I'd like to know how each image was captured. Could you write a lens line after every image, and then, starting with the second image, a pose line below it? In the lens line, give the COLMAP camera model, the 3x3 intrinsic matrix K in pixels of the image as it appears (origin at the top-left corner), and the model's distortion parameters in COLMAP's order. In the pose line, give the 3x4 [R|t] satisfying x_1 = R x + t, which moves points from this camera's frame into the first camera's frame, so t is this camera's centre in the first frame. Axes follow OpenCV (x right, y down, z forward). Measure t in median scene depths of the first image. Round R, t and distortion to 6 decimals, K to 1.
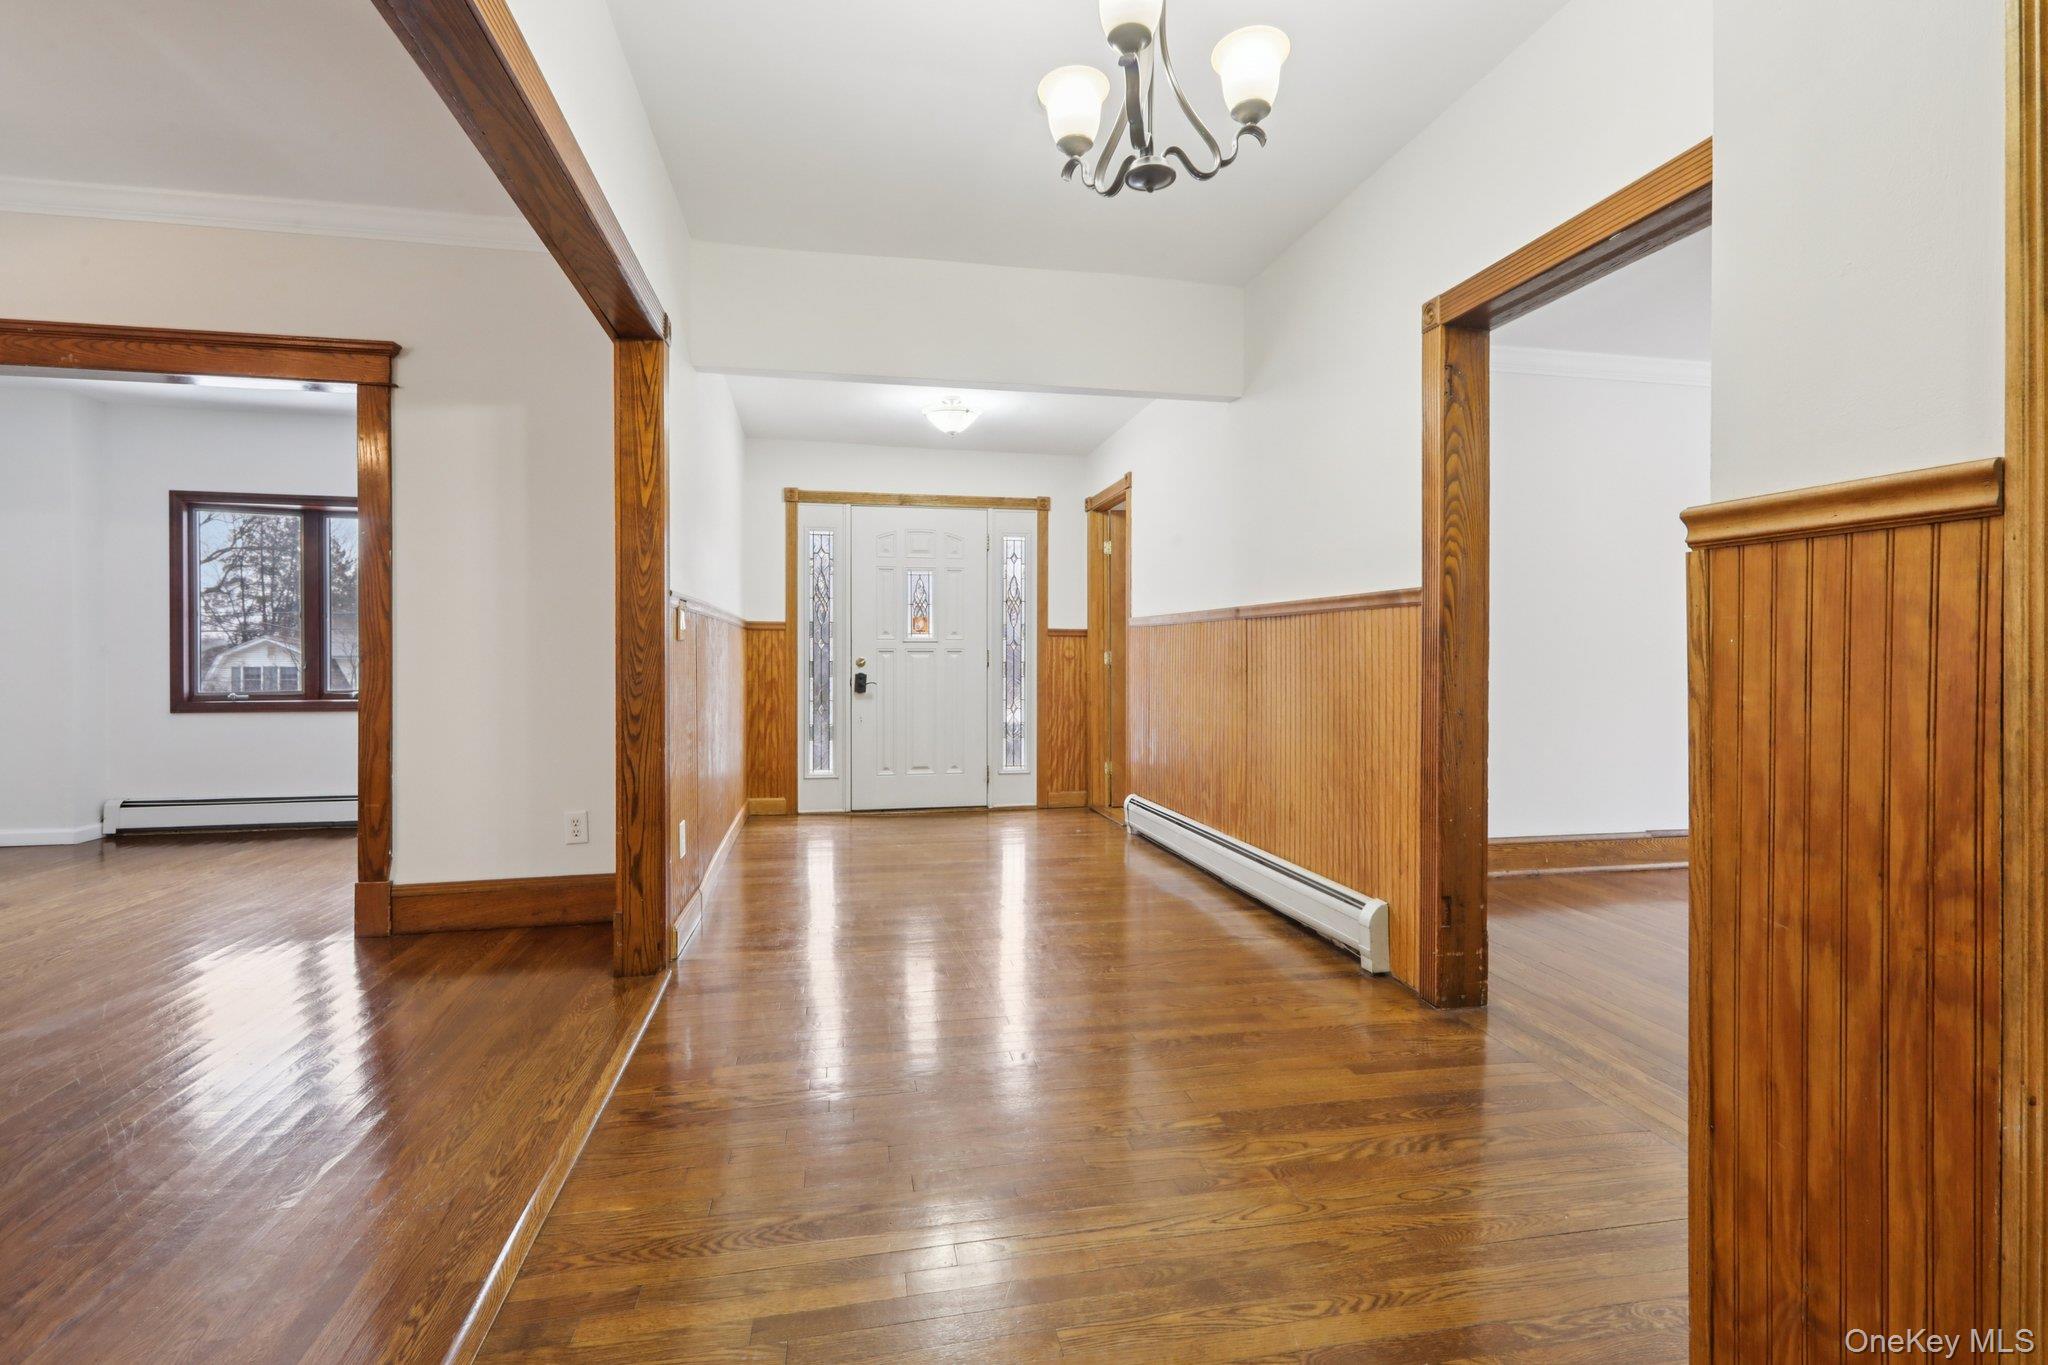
lens RADIAL K [[920.9, 0, 1024.9], [0, 920.9, 660.4], [0, 0, 1]] dist [-0.000008, 0.000598]
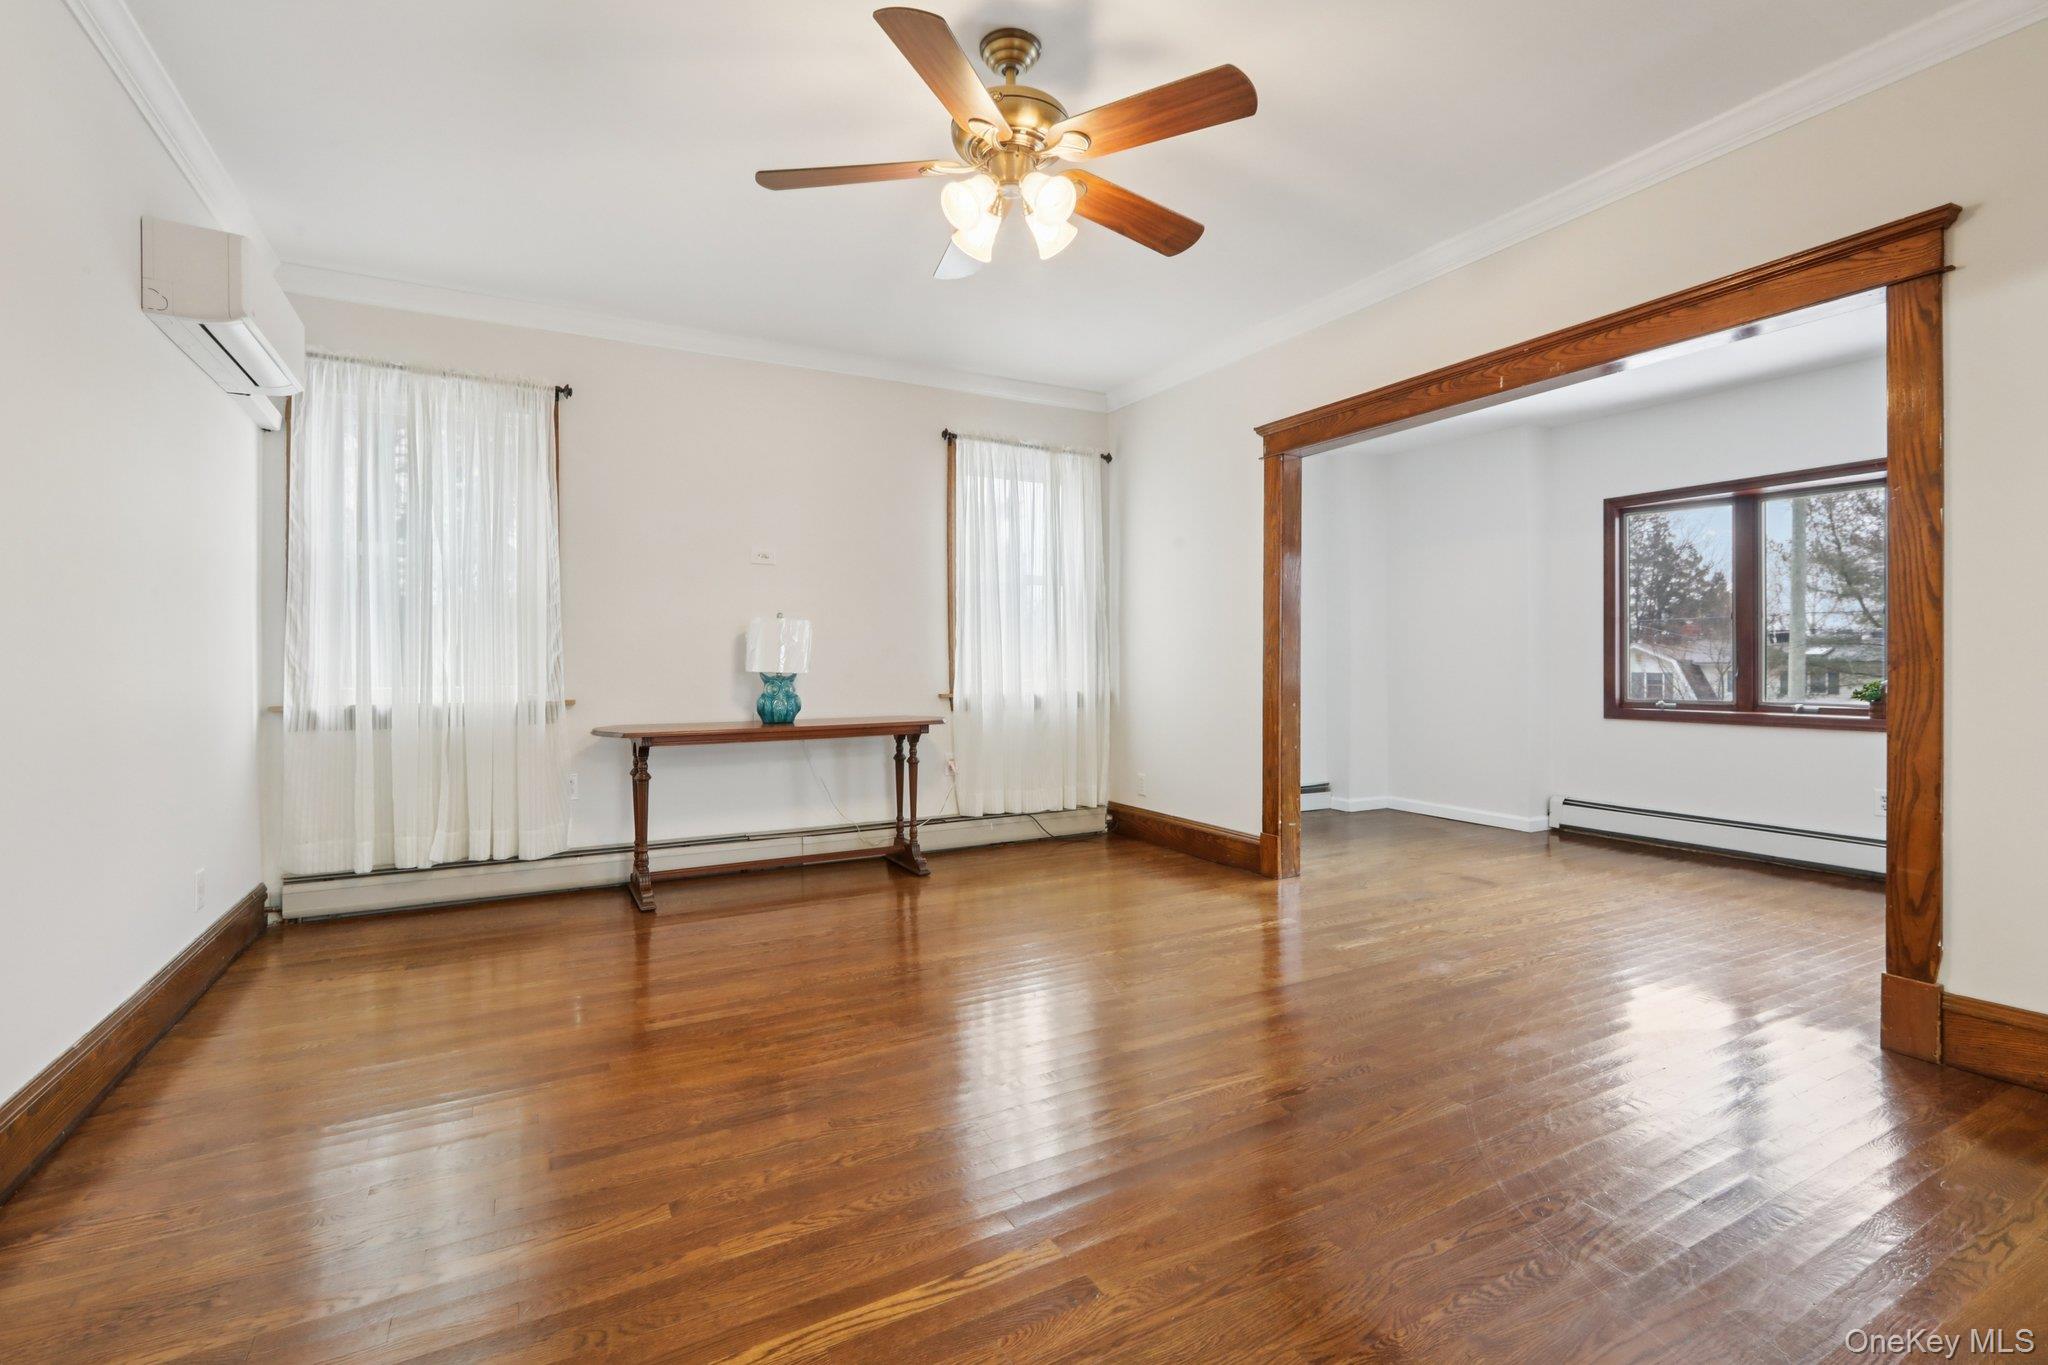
lens RADIAL K [[934.0, 0, 1026.0], [0, 934.0, 673.8], [0, 0, 1]] dist [0.001578, 0.000735]
pose [[0.302871, 0.007530, -0.953002, -0.174288], [-0.000069, 0.999969, 0.007879, -0.000228], [0.953031, -0.002320, 0.302863, 0.100702]]
